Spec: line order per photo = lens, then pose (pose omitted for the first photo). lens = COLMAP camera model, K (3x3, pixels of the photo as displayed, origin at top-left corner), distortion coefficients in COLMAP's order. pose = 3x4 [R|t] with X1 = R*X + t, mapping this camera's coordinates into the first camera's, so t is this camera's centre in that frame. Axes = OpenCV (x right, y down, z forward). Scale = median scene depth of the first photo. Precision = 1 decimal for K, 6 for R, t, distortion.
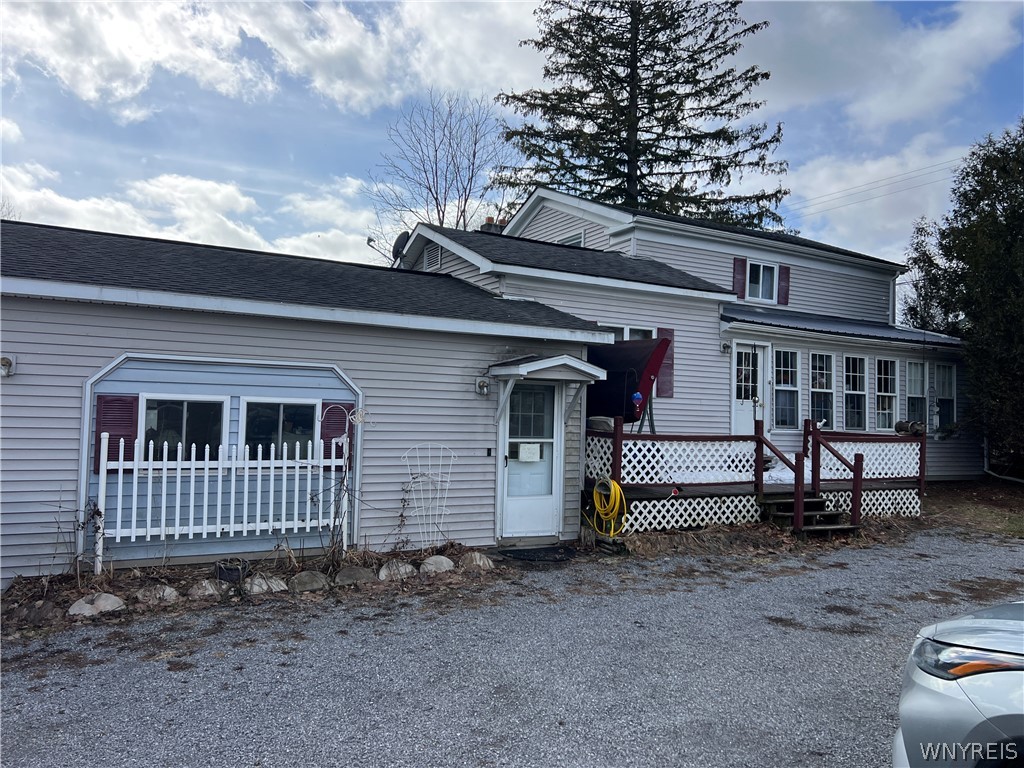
lens RADIAL K [[770.9, 0, 506.6], [0, 770.9, 378.4], [0, 0, 1]] dist [0.080442, -0.096920]
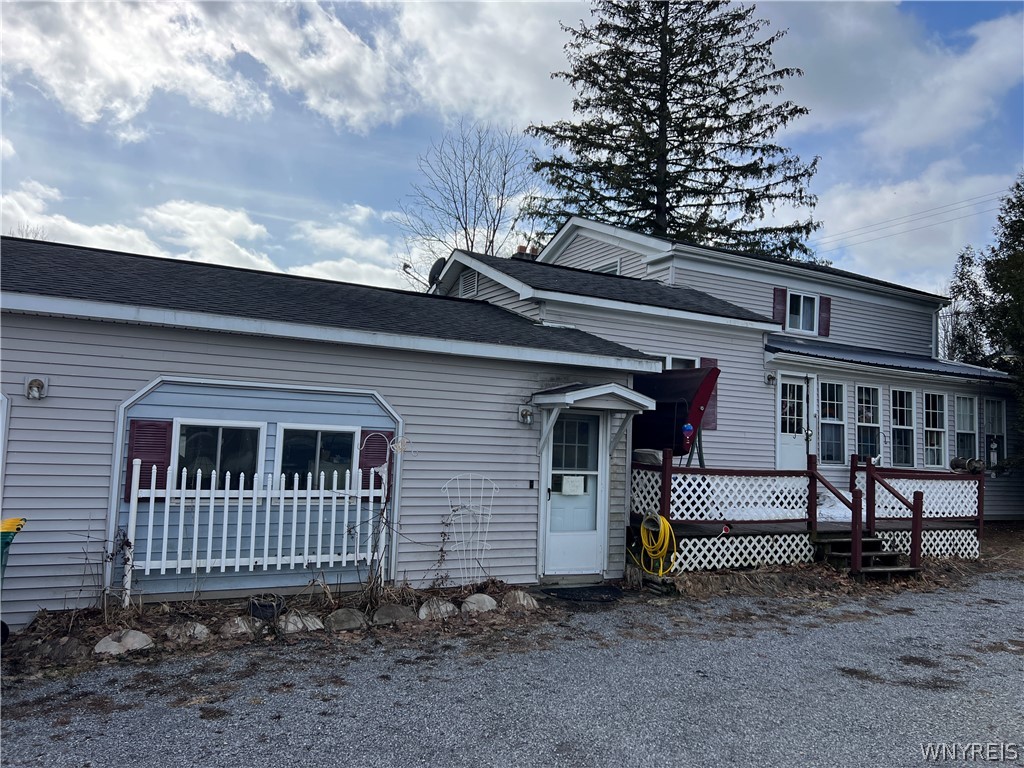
lens RADIAL K [[771.6, 0, 515.3], [0, 771.6, 377.1], [0, 0, 1]] dist [0.073348, -0.084478]
pose [[0.999801, 0.011079, -0.016569, -0.027469], [-0.011758, 0.999071, -0.041460, 0.002583], [0.016094, 0.041647, 0.999003, 0.035864]]
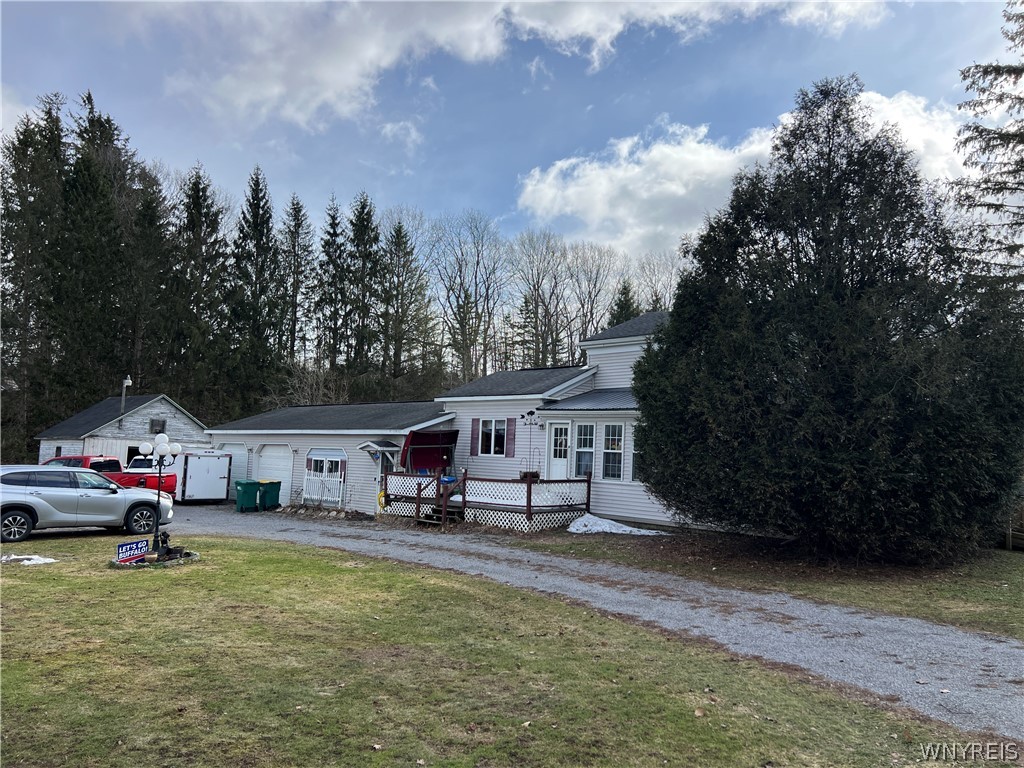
lens RADIAL K [[770.9, 0, 506.6], [0, 770.9, 378.4], [0, 0, 1]] dist [0.080442, -0.096920]
pose [[0.254328, -0.096900, -0.962251, 2.575679], [0.032747, 0.995260, -0.091569, 0.008753], [0.966563, -0.008222, 0.256296, 0.707426]]
